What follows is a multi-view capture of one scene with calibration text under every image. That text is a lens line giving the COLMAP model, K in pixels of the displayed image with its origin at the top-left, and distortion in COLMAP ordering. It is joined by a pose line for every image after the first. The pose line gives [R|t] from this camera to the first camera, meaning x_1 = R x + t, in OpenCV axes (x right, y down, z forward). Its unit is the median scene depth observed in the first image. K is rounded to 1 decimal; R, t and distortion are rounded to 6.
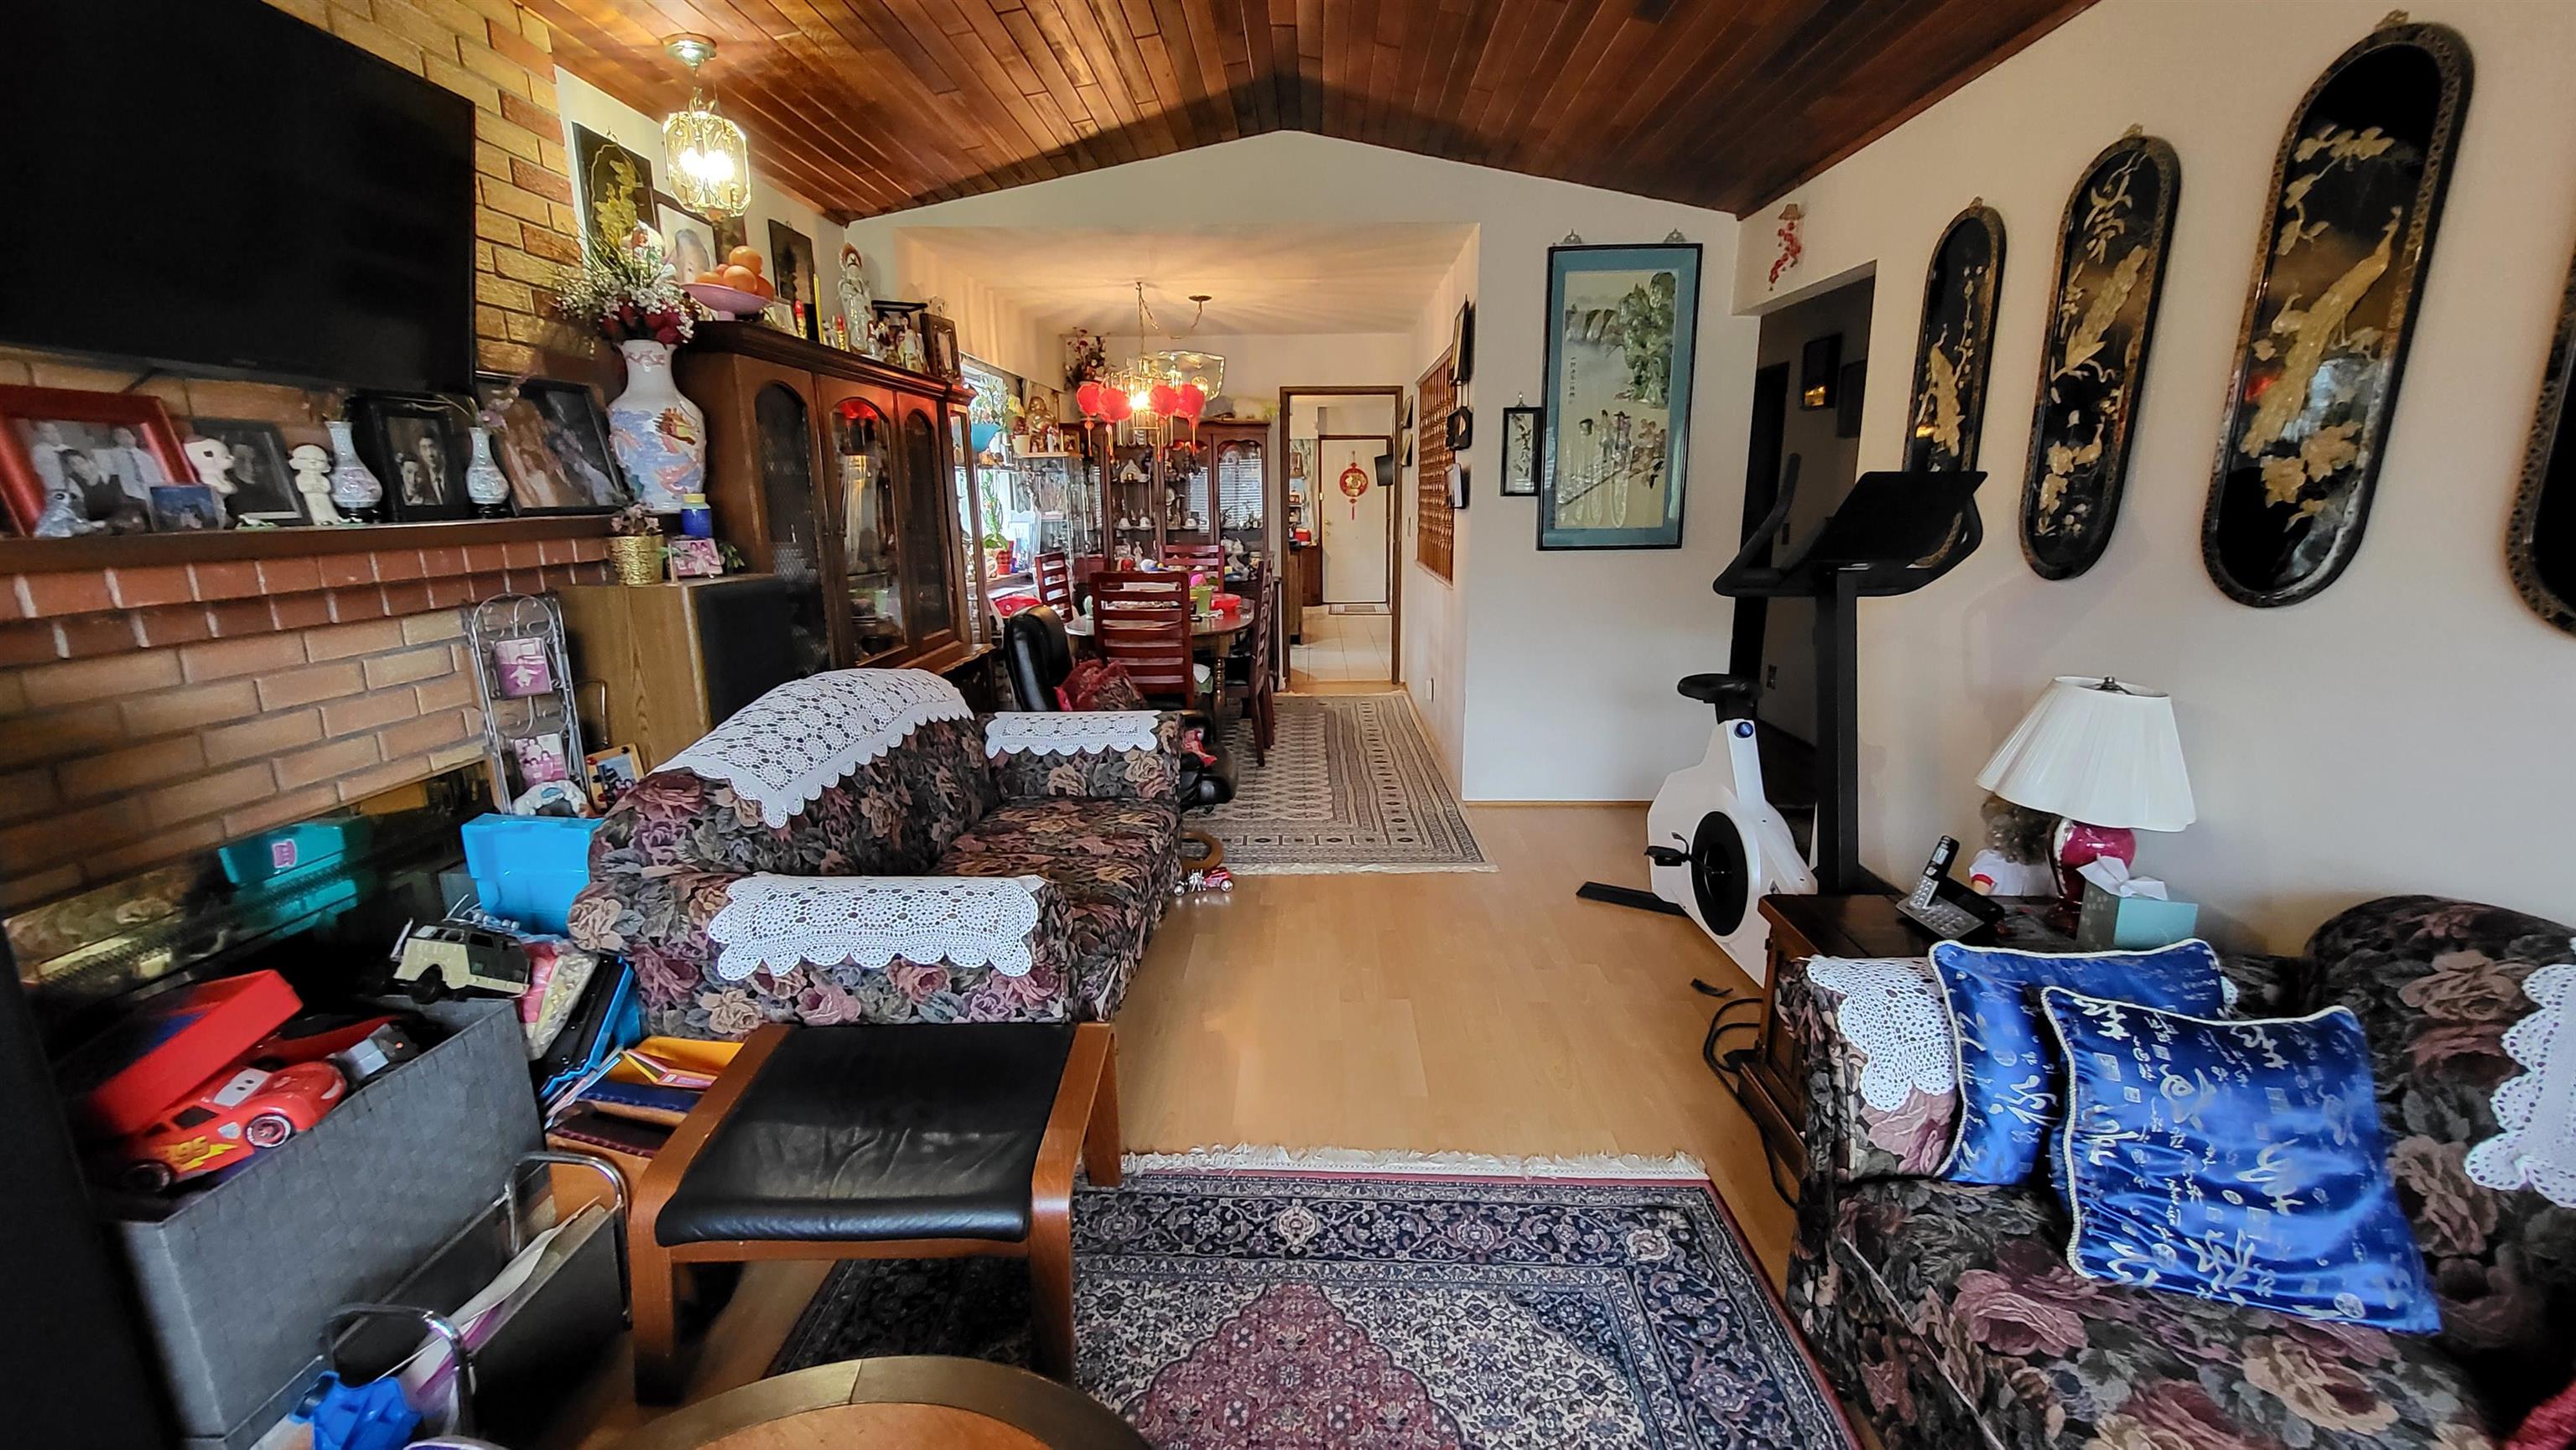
lens RADIAL K [[985.2, 0, 1300.0], [0, 985.2, 703.0], [0, 0, 1]] dist [0.001484, -0.002052]
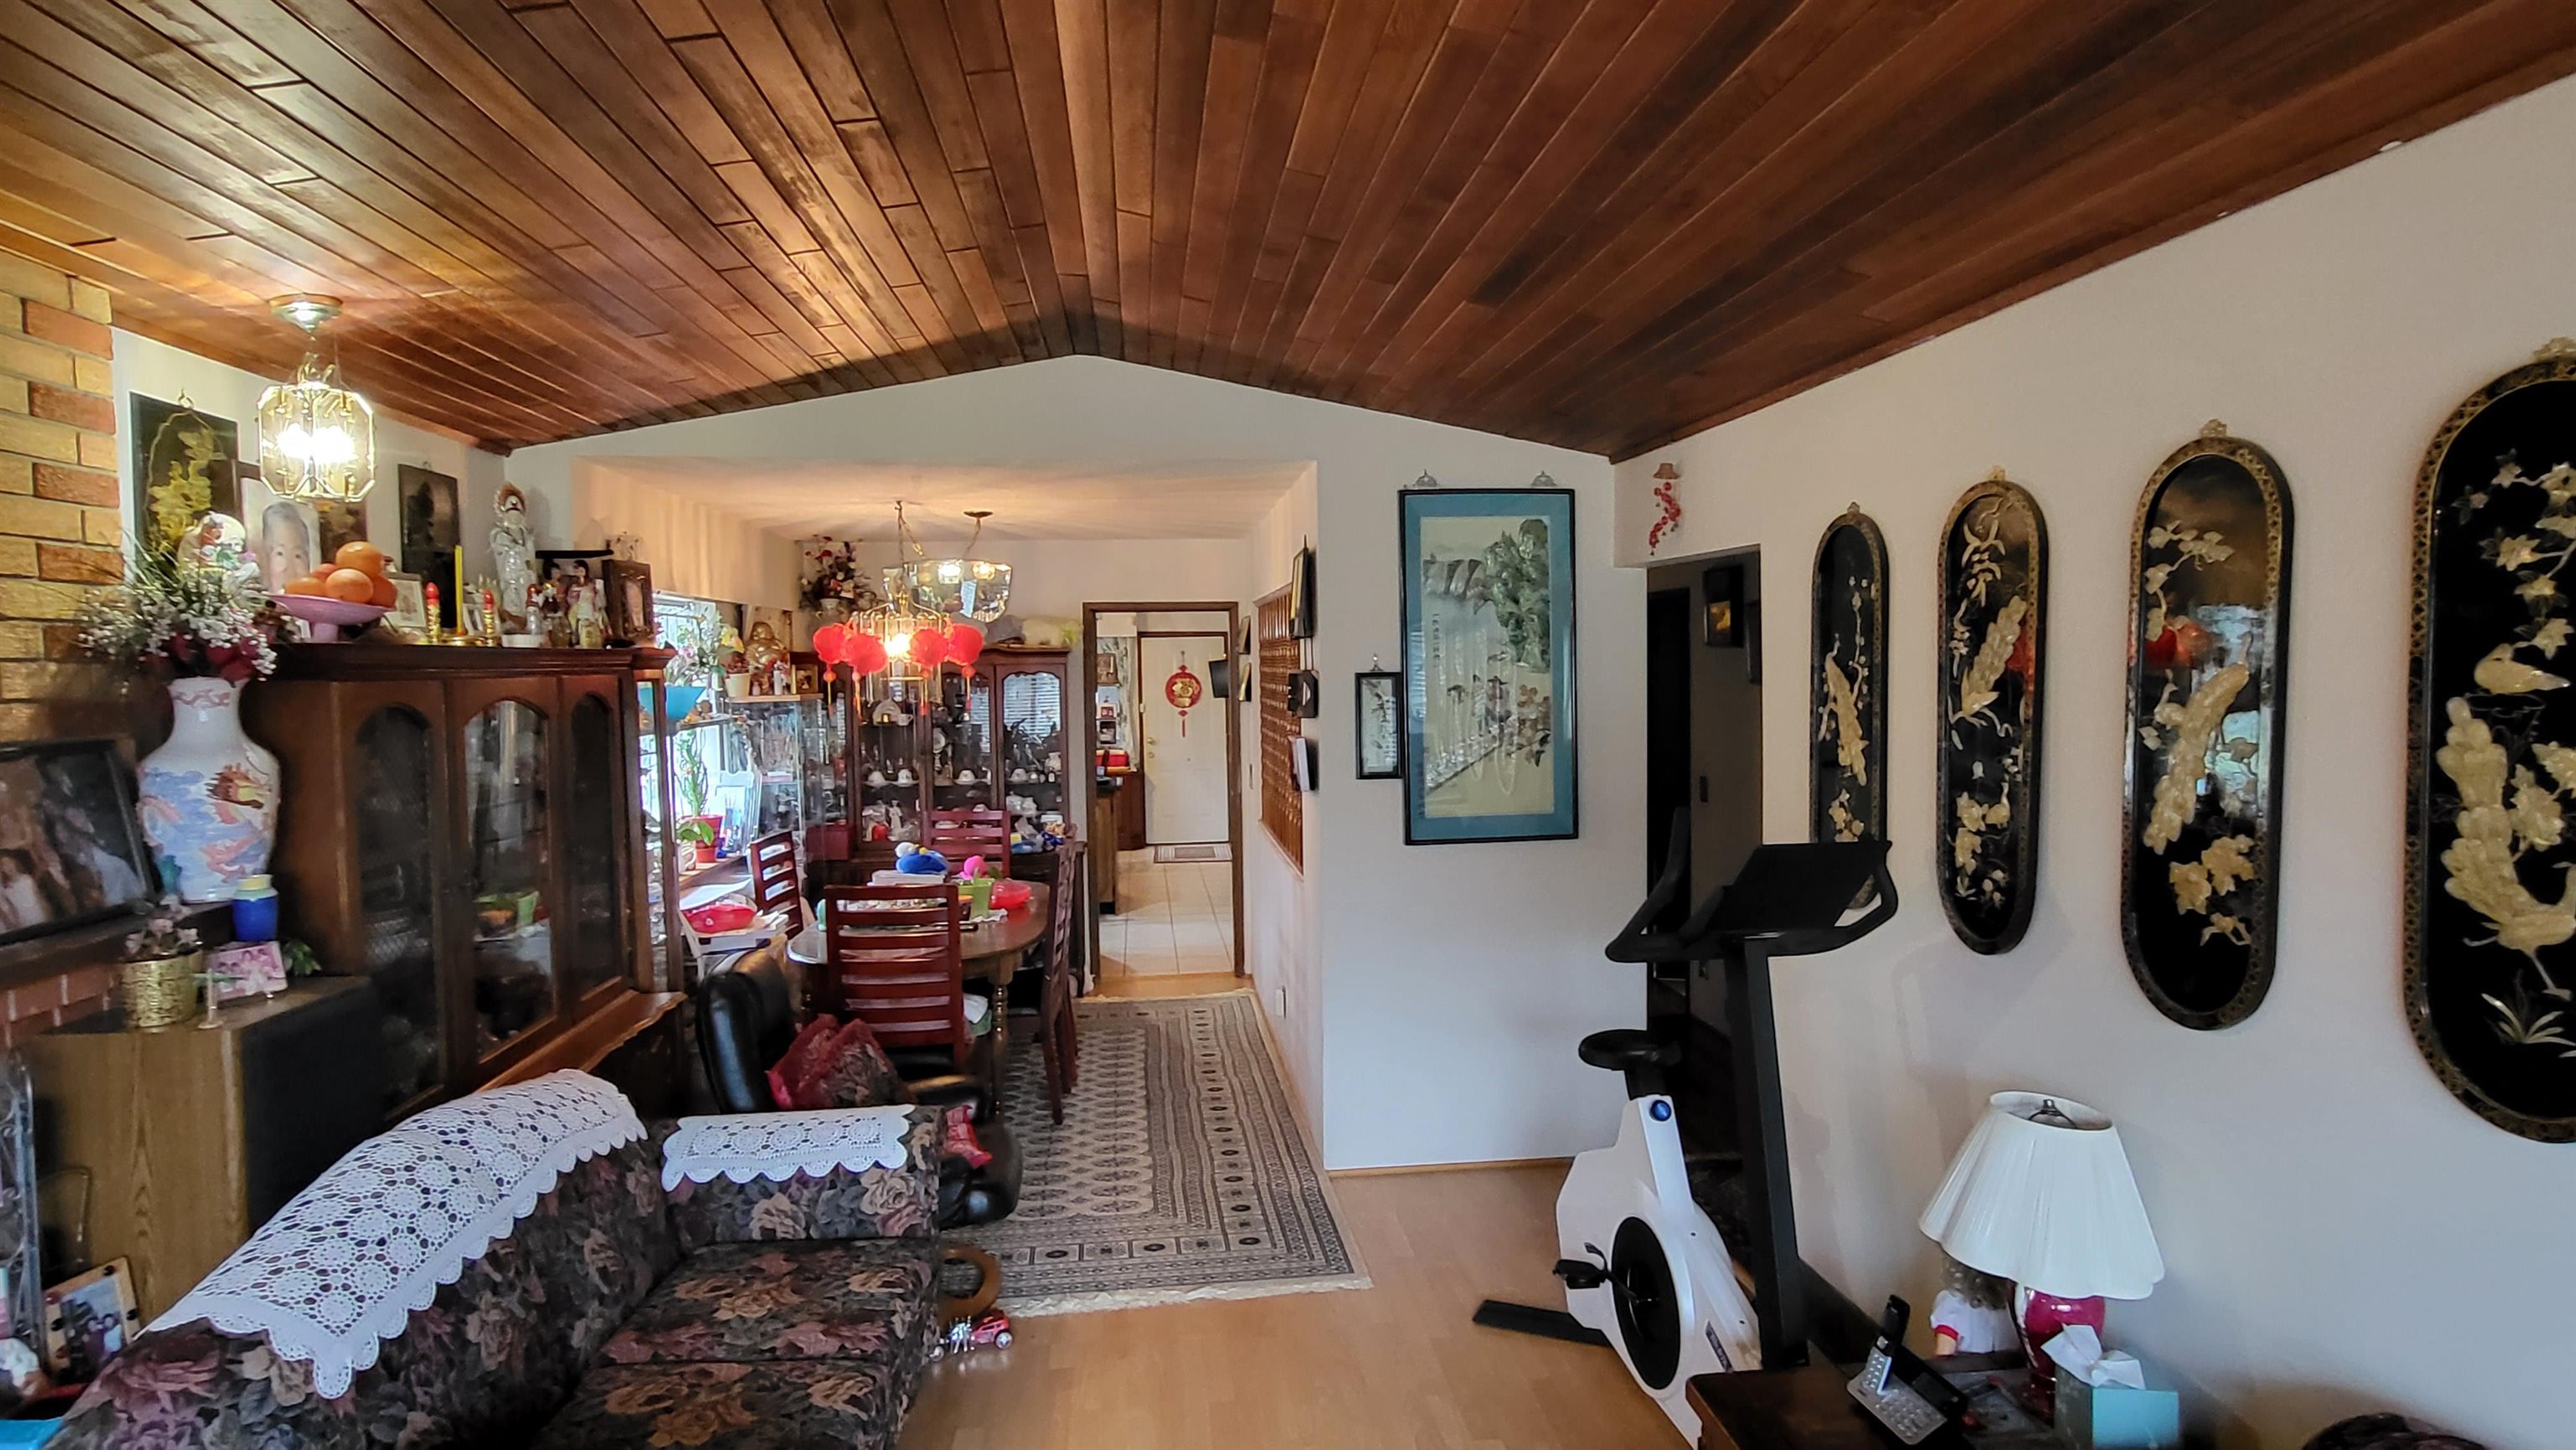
lens RADIAL K [[1290.7, 0, 1287.8], [0, 1290.7, 713.0], [0, 0, 1]] dist [-0.000001, -0.002270]
pose [[0.991685, -0.012271, 0.128106, 0.021943], [0.034111, 0.984904, -0.169709, -0.132069], [-0.124090, 0.172667, 0.977132, -0.046403]]
